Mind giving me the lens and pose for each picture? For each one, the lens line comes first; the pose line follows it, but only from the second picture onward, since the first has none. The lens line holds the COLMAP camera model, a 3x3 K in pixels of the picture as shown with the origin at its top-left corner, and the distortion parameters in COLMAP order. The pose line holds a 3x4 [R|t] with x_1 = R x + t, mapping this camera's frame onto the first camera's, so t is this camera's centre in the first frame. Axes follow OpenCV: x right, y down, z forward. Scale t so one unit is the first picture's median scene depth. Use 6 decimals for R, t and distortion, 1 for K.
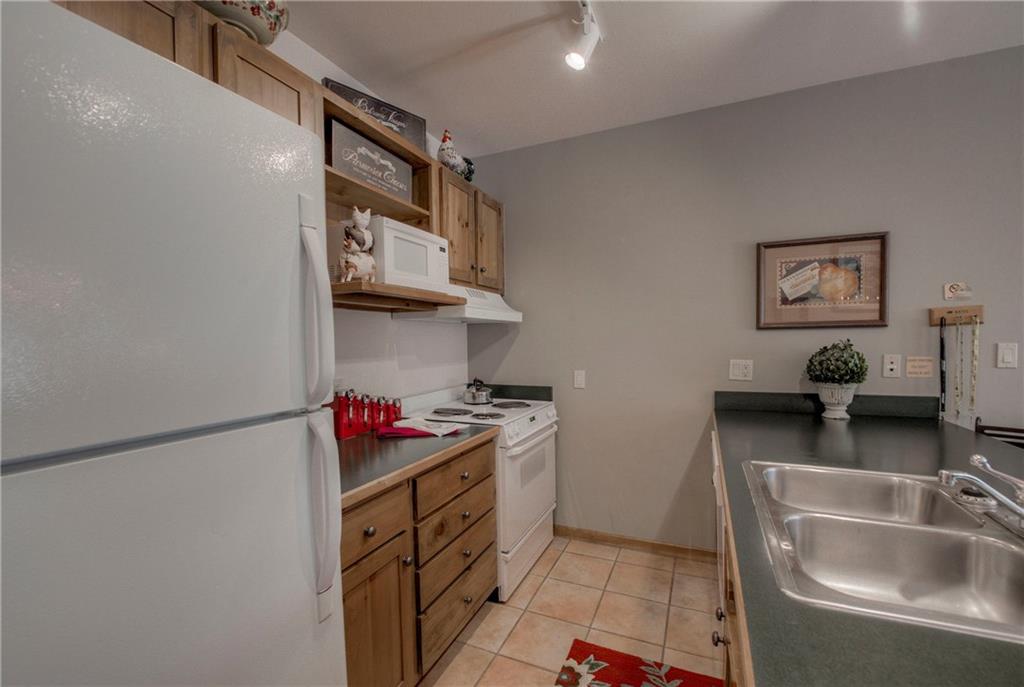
lens RADIAL K [[428.3, 0, 495.8], [0, 428.3, 359.4], [0, 0, 1]] dist [-0.021375, 0.000090]
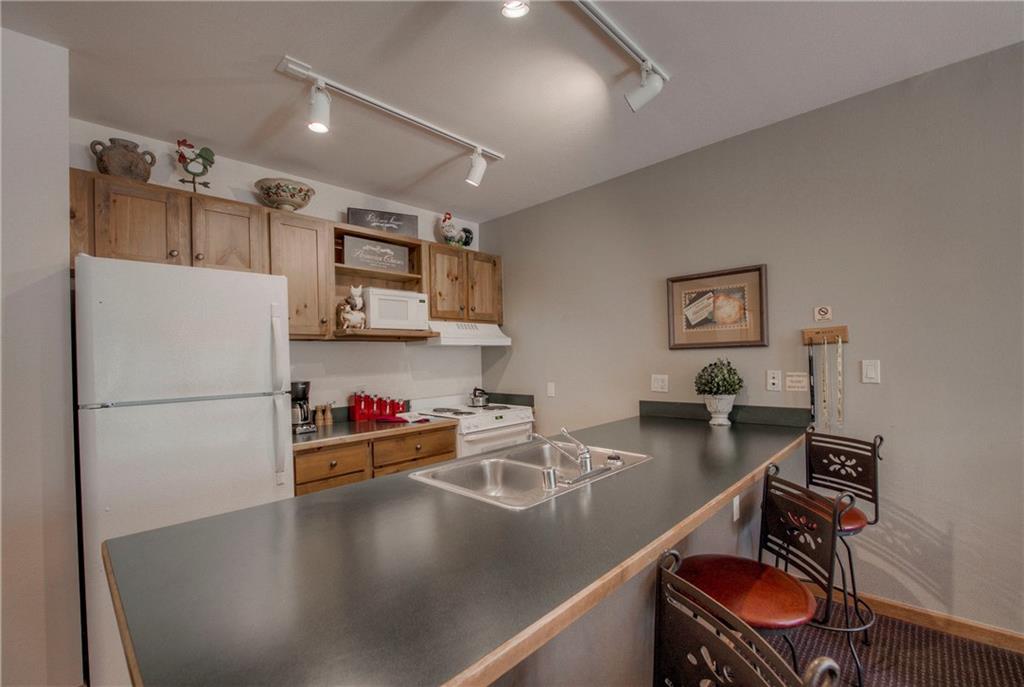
lens RADIAL K [[428.3, 0, 495.8], [0, 428.3, 359.4], [0, 0, 1]] dist [-0.021375, 0.000090]
pose [[0.942093, -0.006522, -0.335289, 0.614499], [-0.005513, 0.999375, -0.034929, 0.002449], [0.335307, 0.034755, 0.941468, -0.332799]]
